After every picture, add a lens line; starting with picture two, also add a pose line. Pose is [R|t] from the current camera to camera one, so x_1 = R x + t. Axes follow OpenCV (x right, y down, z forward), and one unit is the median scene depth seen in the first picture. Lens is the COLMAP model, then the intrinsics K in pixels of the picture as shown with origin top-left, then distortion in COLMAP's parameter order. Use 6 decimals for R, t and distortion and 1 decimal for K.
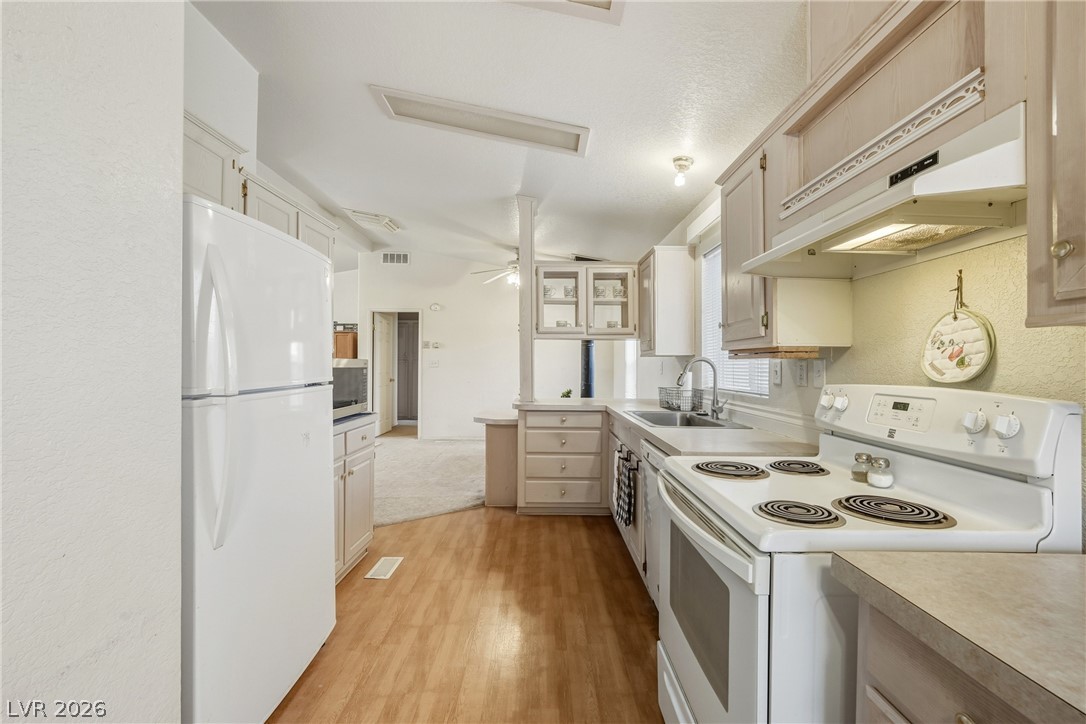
lens RADIAL K [[458.9, 0, 541.9], [0, 458.9, 357.6], [0, 0, 1]] dist [-0.004853, -0.000238]
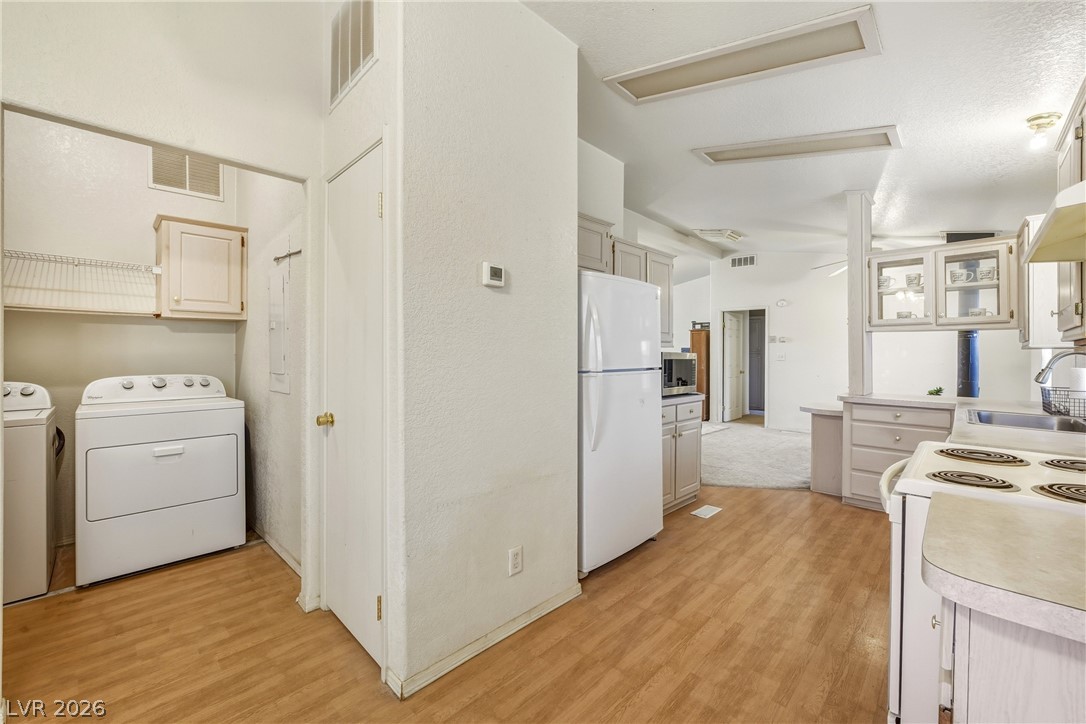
lens RADIAL K [[425.7, 0, 545.5], [0, 425.7, 360.6], [0, 0, 1]] dist [-0.017516, 0.004449]
pose [[0.711816, 0.010012, -0.702295, 0.135414], [0.004545, 0.999812, 0.018859, 0.000388], [0.702352, -0.016616, 0.711636, -0.138524]]
